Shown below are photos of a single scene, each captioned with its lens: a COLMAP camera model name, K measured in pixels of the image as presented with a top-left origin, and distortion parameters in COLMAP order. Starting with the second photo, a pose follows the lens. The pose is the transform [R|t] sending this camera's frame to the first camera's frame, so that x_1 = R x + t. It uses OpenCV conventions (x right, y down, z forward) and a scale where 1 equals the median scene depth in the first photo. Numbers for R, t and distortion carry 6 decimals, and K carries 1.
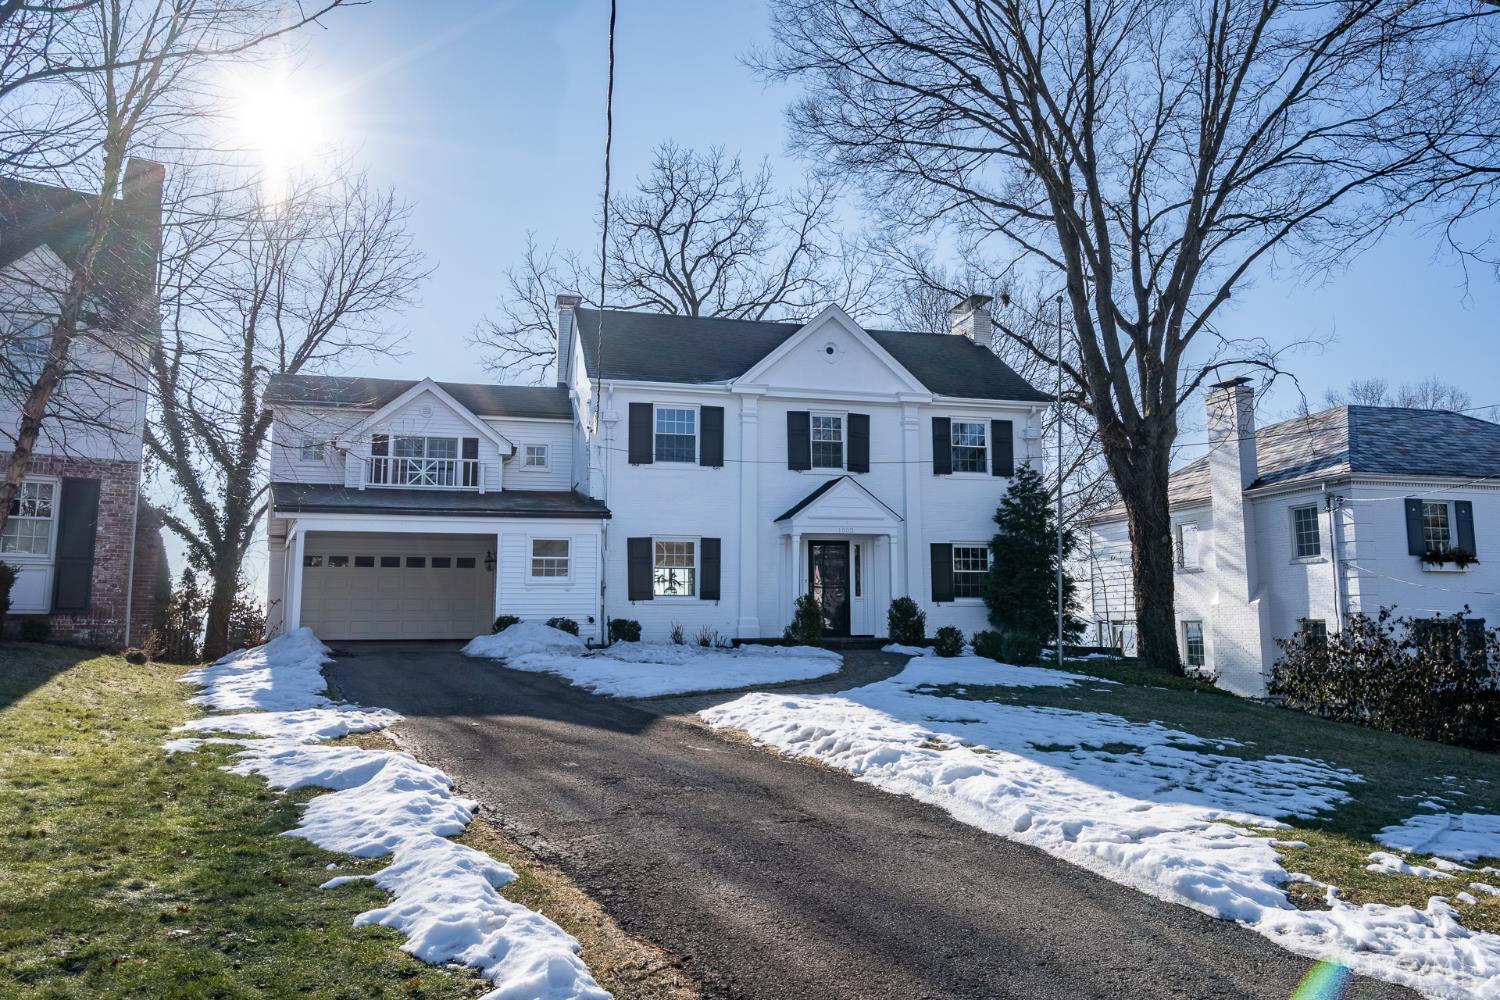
lens RADIAL K [[1013.8, 0, 748.1], [0, 1013.8, 497.4], [0, 0, 1]] dist [-0.000560, 0.000402]
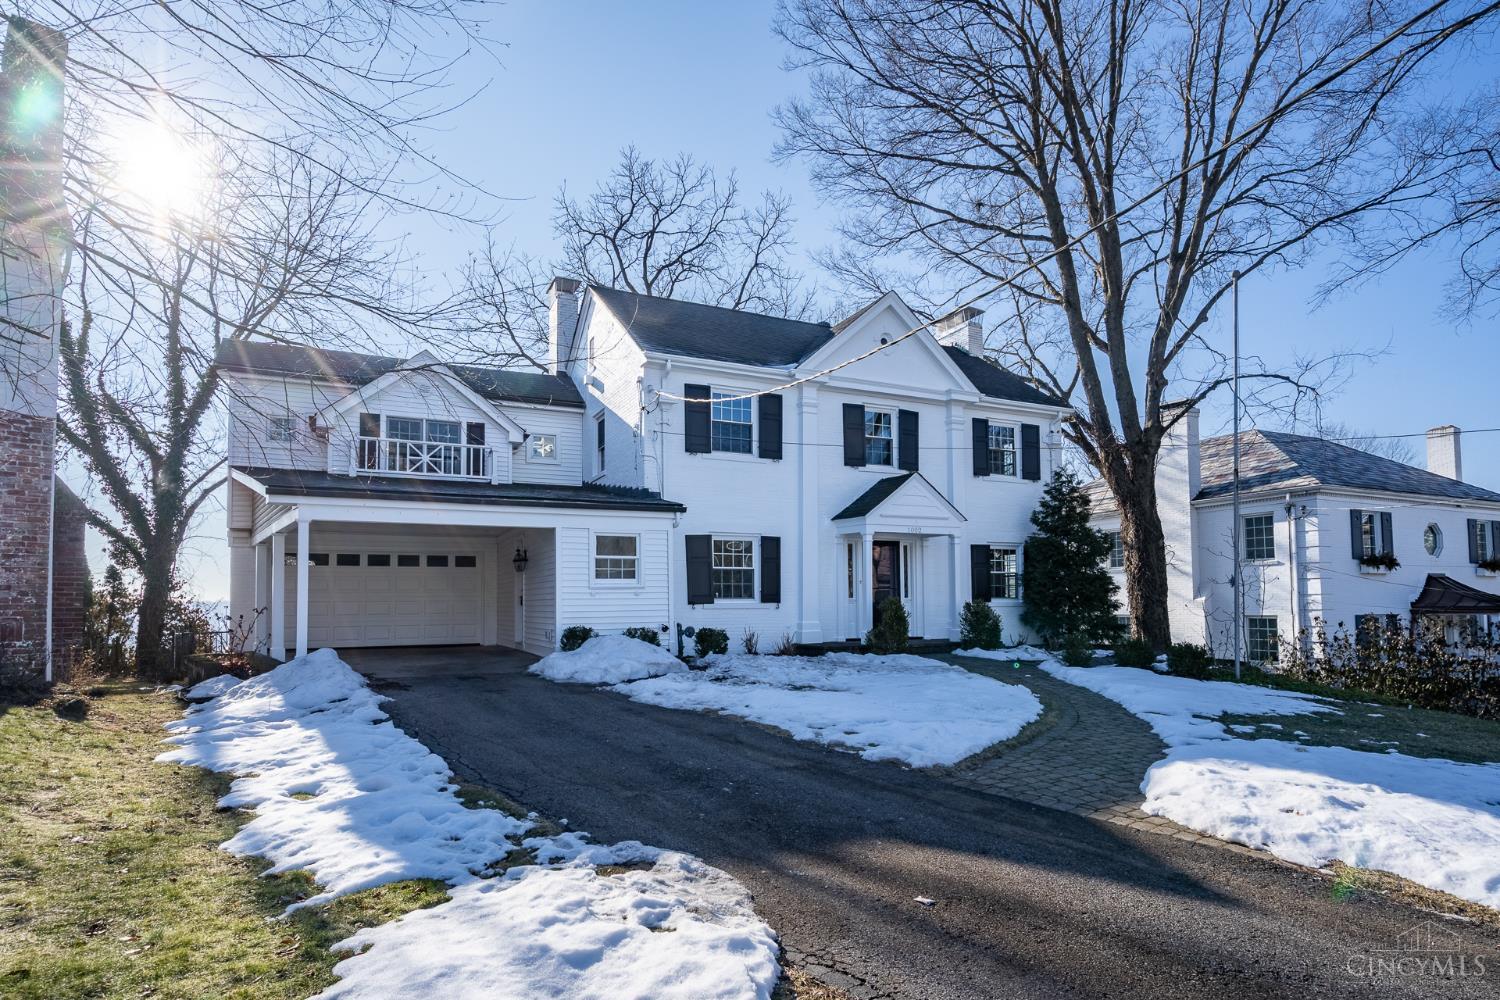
lens RADIAL K [[767.9, 0, 743.8], [0, 767.9, 572.2], [0, 0, 1]] dist [-0.002655, 0.000663]
pose [[0.979084, 0.001885, 0.203449, -0.188517], [-0.017953, 0.996857, 0.077162, 0.017364], [-0.202664, -0.079201, 0.976040, 0.293965]]
